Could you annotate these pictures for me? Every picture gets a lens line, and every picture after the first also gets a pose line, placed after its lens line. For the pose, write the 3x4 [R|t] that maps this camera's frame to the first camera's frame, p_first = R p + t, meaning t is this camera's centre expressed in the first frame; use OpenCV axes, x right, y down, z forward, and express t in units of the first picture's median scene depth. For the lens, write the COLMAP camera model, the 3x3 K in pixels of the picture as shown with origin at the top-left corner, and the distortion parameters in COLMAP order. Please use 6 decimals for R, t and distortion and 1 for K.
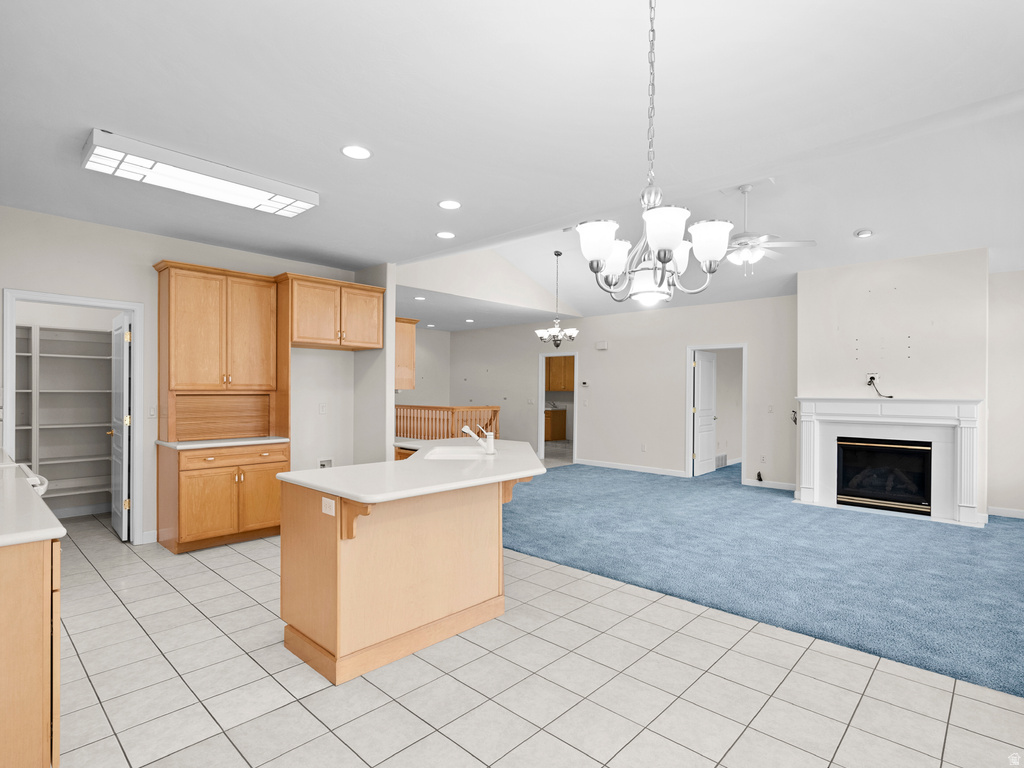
lens RADIAL K [[532.4, 0, 508.7], [0, 532.4, 393.5], [0, 0, 1]] dist [0.000382, 0.001641]
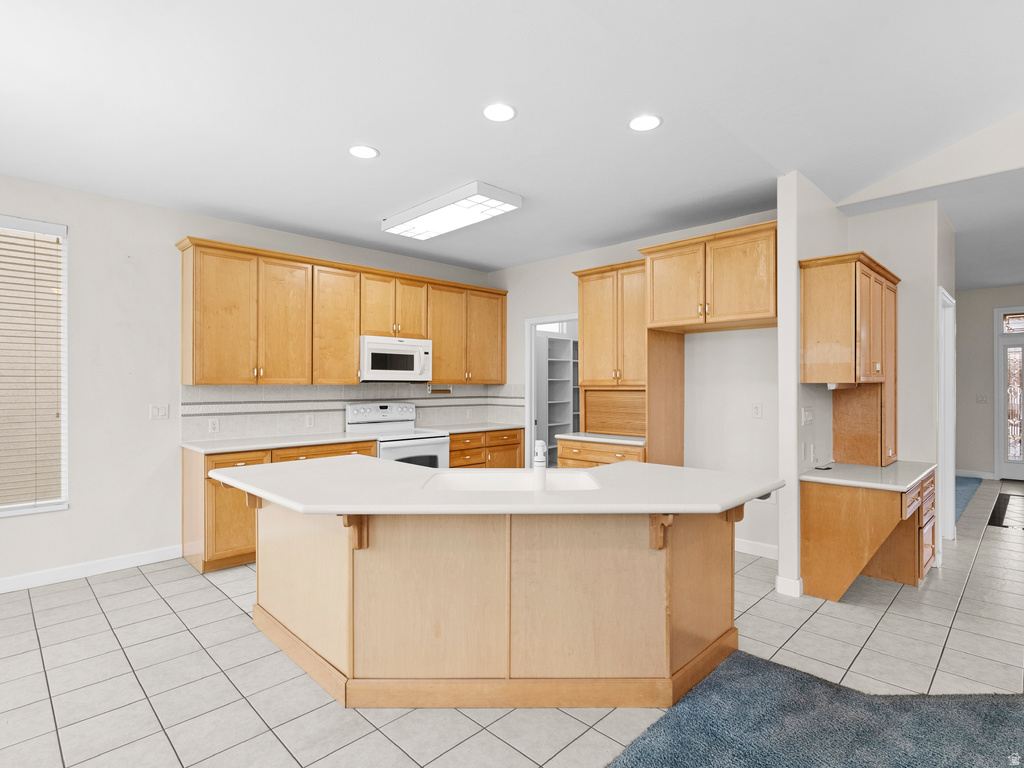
lens RADIAL K [[524.7, 0, 516.4], [0, 524.7, 384.4], [0, 0, 1]] dist [-0.000244, 0.001183]
pose [[-0.024005, -0.007145, -0.999686, 0.383338], [-0.005749, 0.999959, -0.007009, -0.000580], [0.999695, 0.005579, -0.024046, 0.711658]]
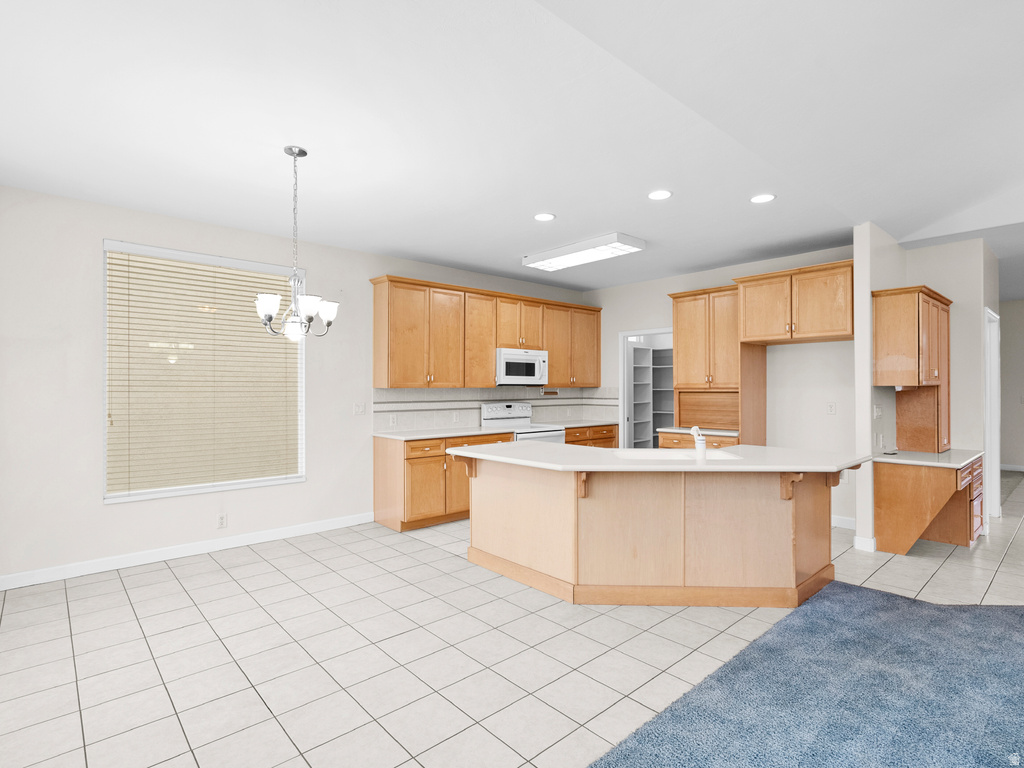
lens RADIAL K [[524.7, 0, 516.4], [0, 524.7, 384.4], [0, 0, 1]] dist [-0.000244, 0.001183]
pose [[-0.073415, -0.012792, -0.997219, 0.584358], [-0.004653, 0.999911, -0.012484, 0.001600], [0.997291, 0.003723, -0.073468, 0.554775]]
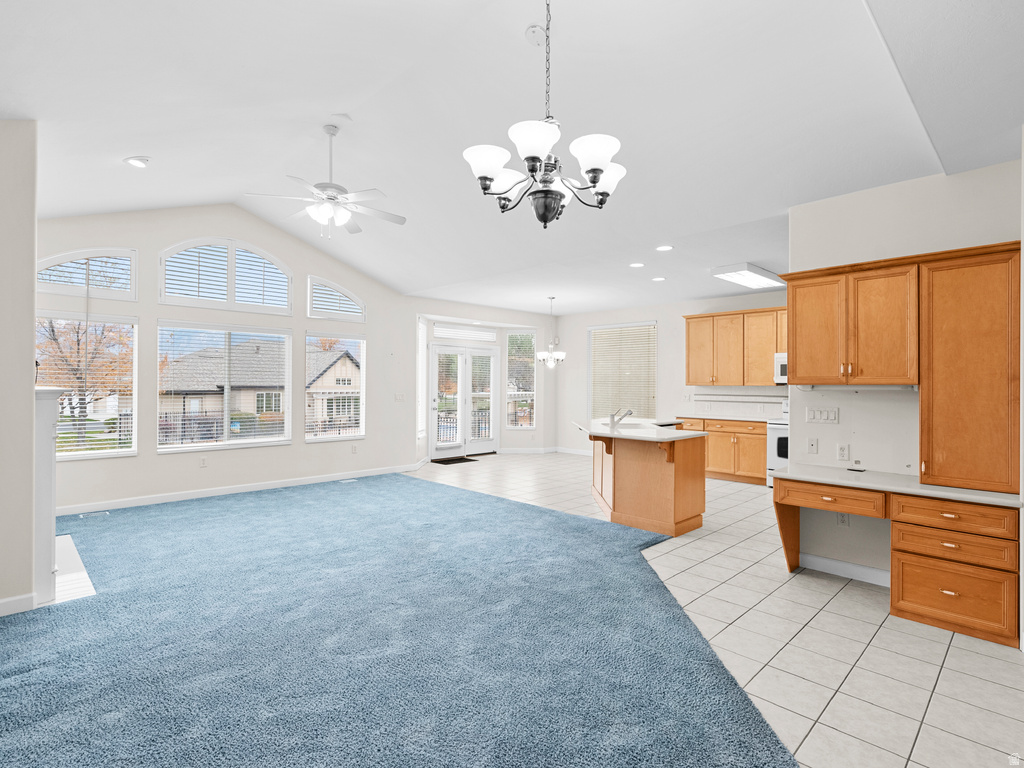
lens RADIAL K [[524.7, 0, 516.4], [0, 524.7, 384.4], [0, 0, 1]] dist [-0.000244, 0.001183]
pose [[-0.999401, -0.013926, 0.031679, 0.128750], [-0.013699, 0.999879, 0.007387, -0.008820], [-0.031778, 0.006949, -0.999471, 1.739664]]
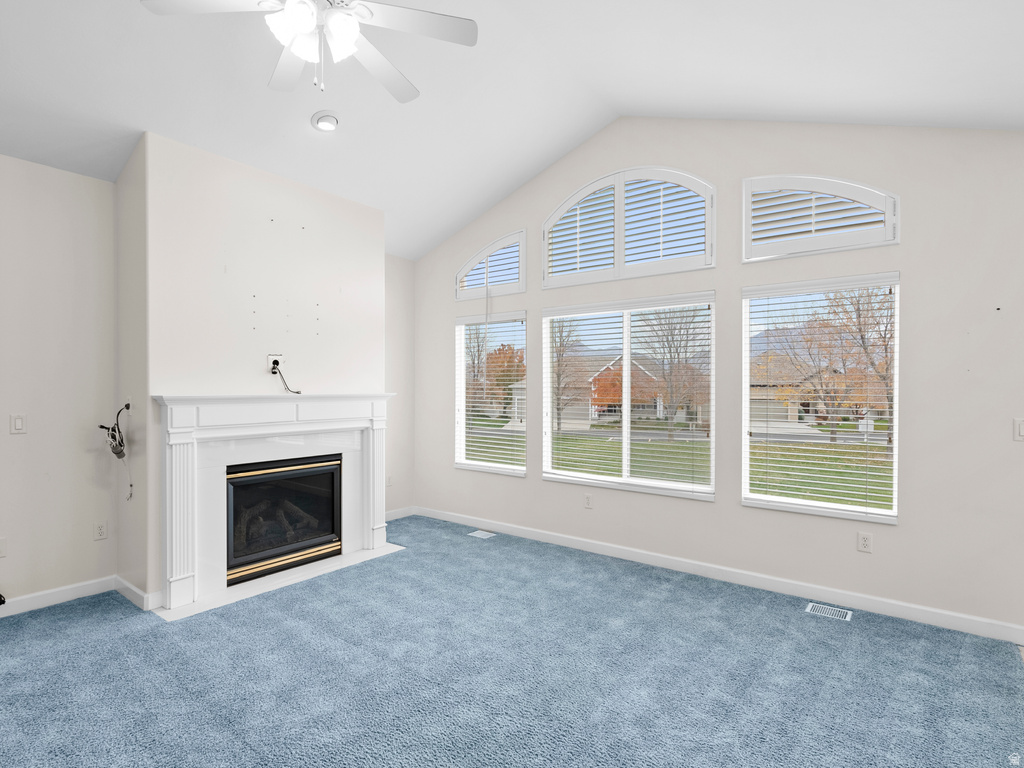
lens RADIAL K [[532.4, 0, 508.7], [0, 532.4, 393.5], [0, 0, 1]] dist [0.000382, 0.001641]
pose [[-0.102018, -0.015967, 0.994654, 0.046039], [0.002276, 0.999865, 0.016284, -0.002370], [-0.994780, 0.003925, -0.101968, 0.878107]]
